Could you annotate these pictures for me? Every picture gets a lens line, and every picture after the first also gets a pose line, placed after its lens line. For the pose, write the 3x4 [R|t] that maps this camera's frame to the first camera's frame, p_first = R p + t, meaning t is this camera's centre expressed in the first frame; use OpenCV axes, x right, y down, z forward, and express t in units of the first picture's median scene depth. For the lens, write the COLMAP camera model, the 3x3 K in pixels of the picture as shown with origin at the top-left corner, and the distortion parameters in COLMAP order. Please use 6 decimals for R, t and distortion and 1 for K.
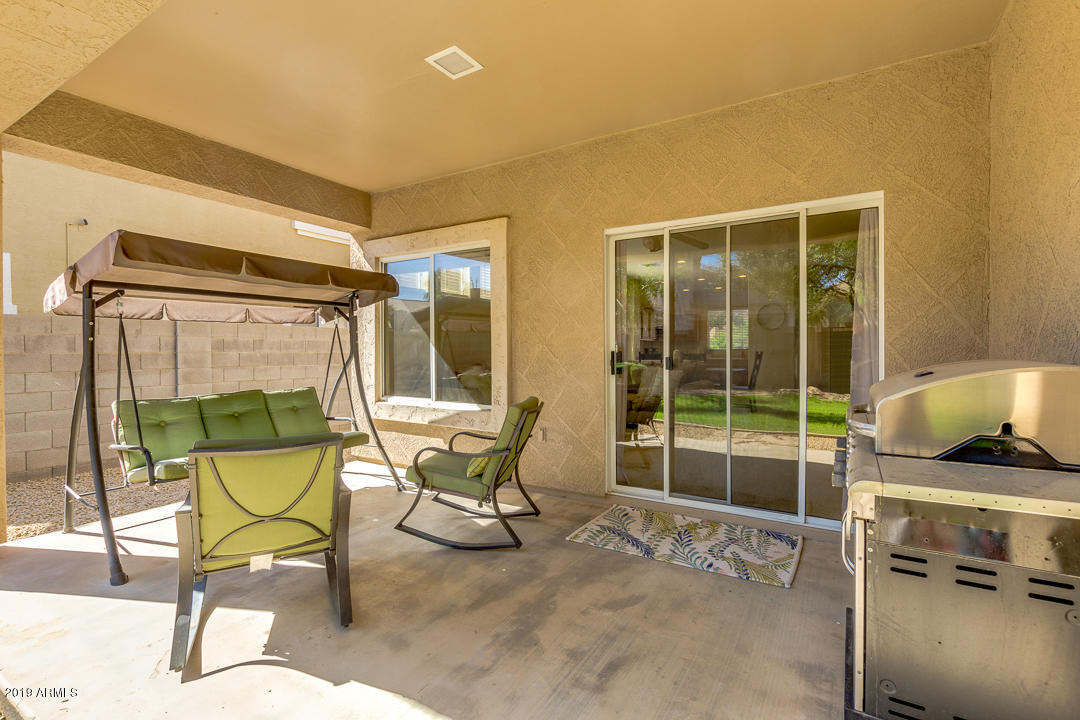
lens RADIAL K [[508.6, 0, 530.9], [0, 508.6, 358.2], [0, 0, 1]] dist [0.001943, 0.000001]
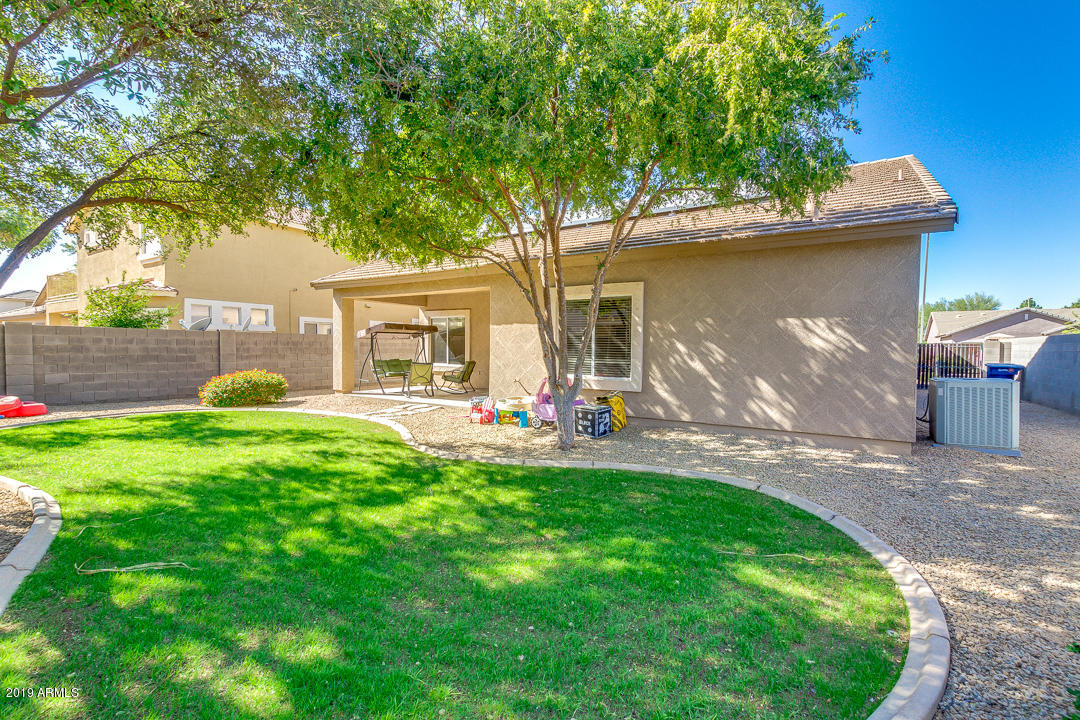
lens RADIAL K [[508.6, 0, 530.9], [0, 508.6, 358.2], [0, 0, 1]] dist [0.001943, 0.000001]
pose [[0.999127, 0.015516, -0.038777, 0.518711], [-0.015335, 0.999870, 0.004981, 0.026399], [0.038849, -0.004382, 0.999235, -2.462412]]
